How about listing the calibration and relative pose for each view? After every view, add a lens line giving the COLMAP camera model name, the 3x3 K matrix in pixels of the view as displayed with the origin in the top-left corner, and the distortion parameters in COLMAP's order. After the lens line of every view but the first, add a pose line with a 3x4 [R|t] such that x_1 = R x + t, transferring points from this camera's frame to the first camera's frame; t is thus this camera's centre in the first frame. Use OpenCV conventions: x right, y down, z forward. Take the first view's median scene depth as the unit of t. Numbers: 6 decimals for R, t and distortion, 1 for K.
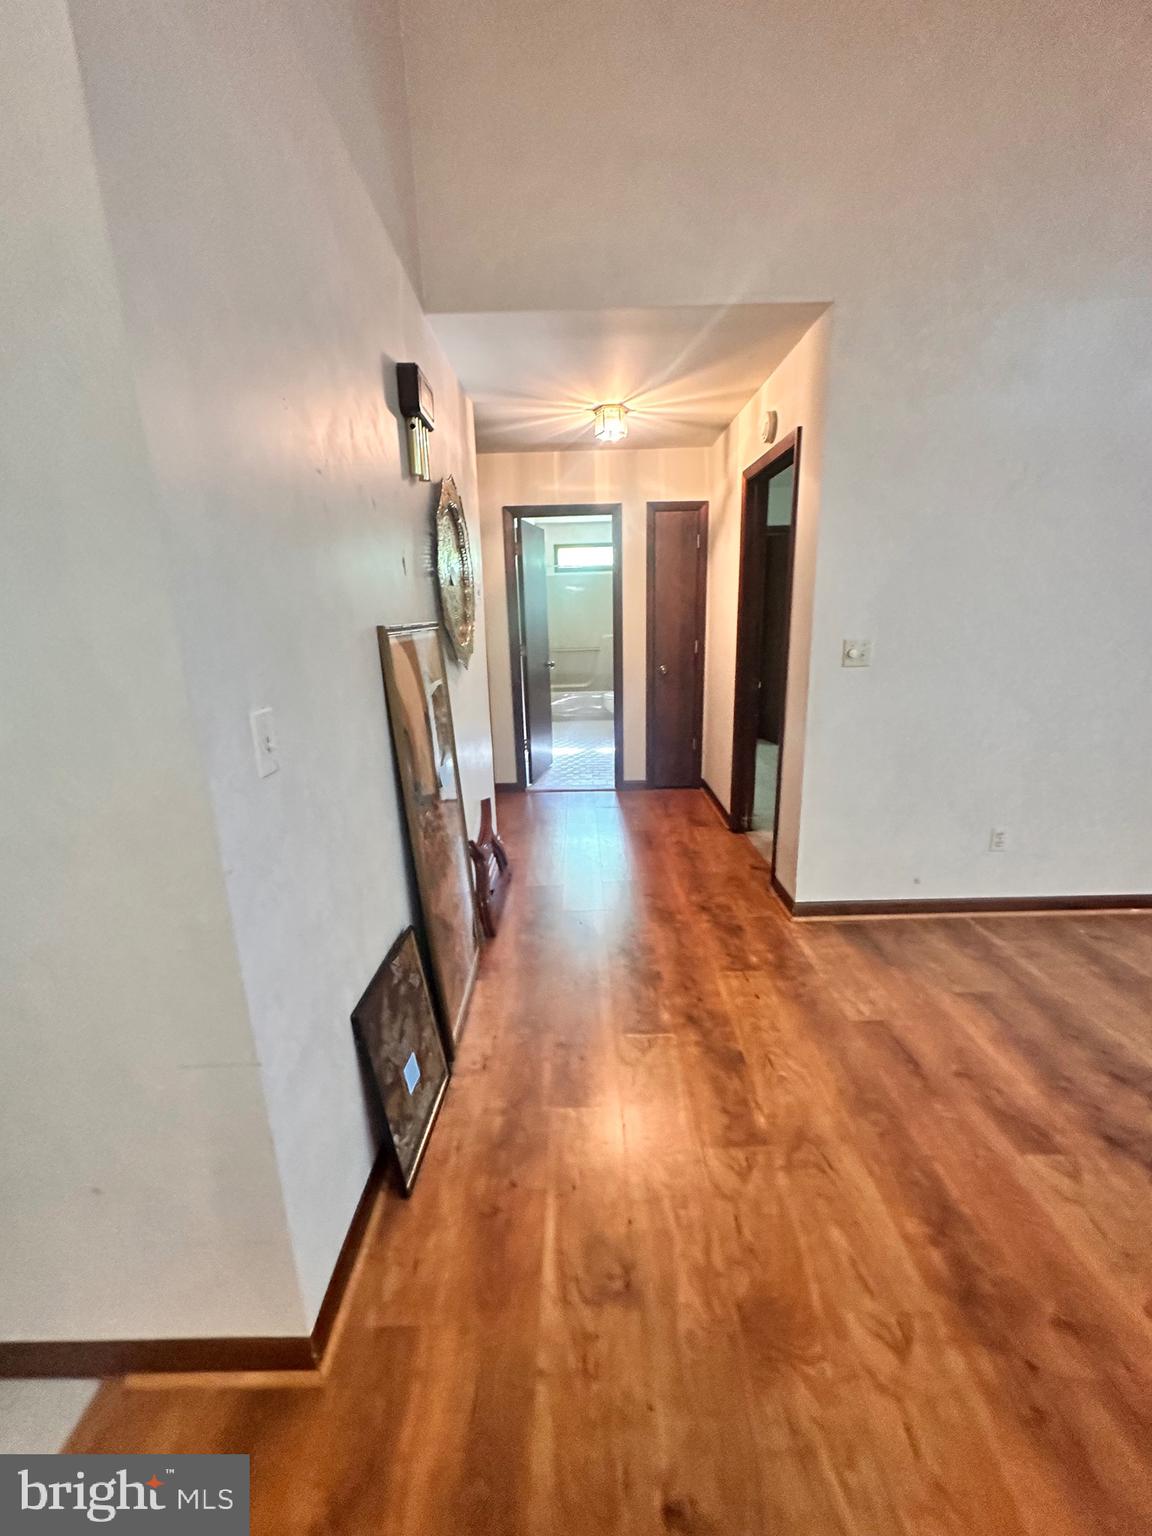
lens RADIAL K [[610.9, 0, 576.0], [0, 610.9, 768.0], [0, 0, 1]] dist [-0.000615, 0.000386]
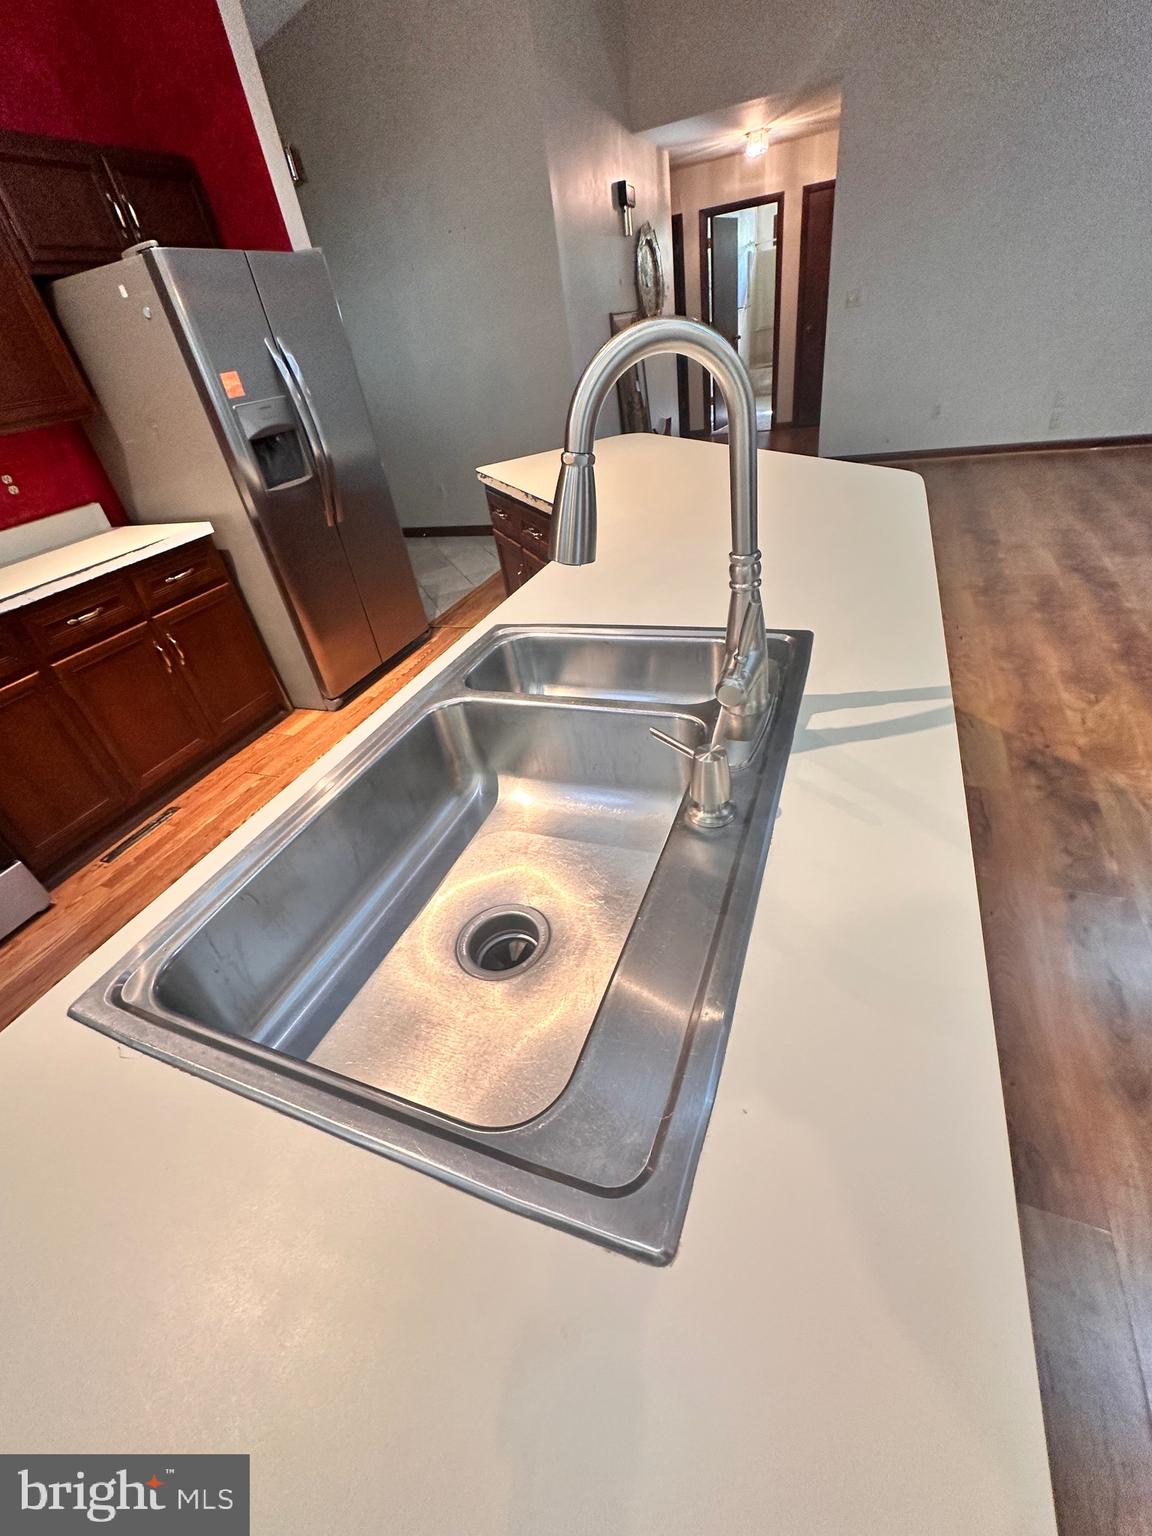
lens RADIAL K [[610.9, 0, 576.0], [0, 610.9, 768.0], [0, 0, 1]] dist [-0.000615, 0.000386]
pose [[0.923331, 0.127601, -0.362185, 0.320635], [0.021303, 0.924704, 0.380090, 0.249580], [0.383414, -0.358664, 0.851090, -0.861343]]
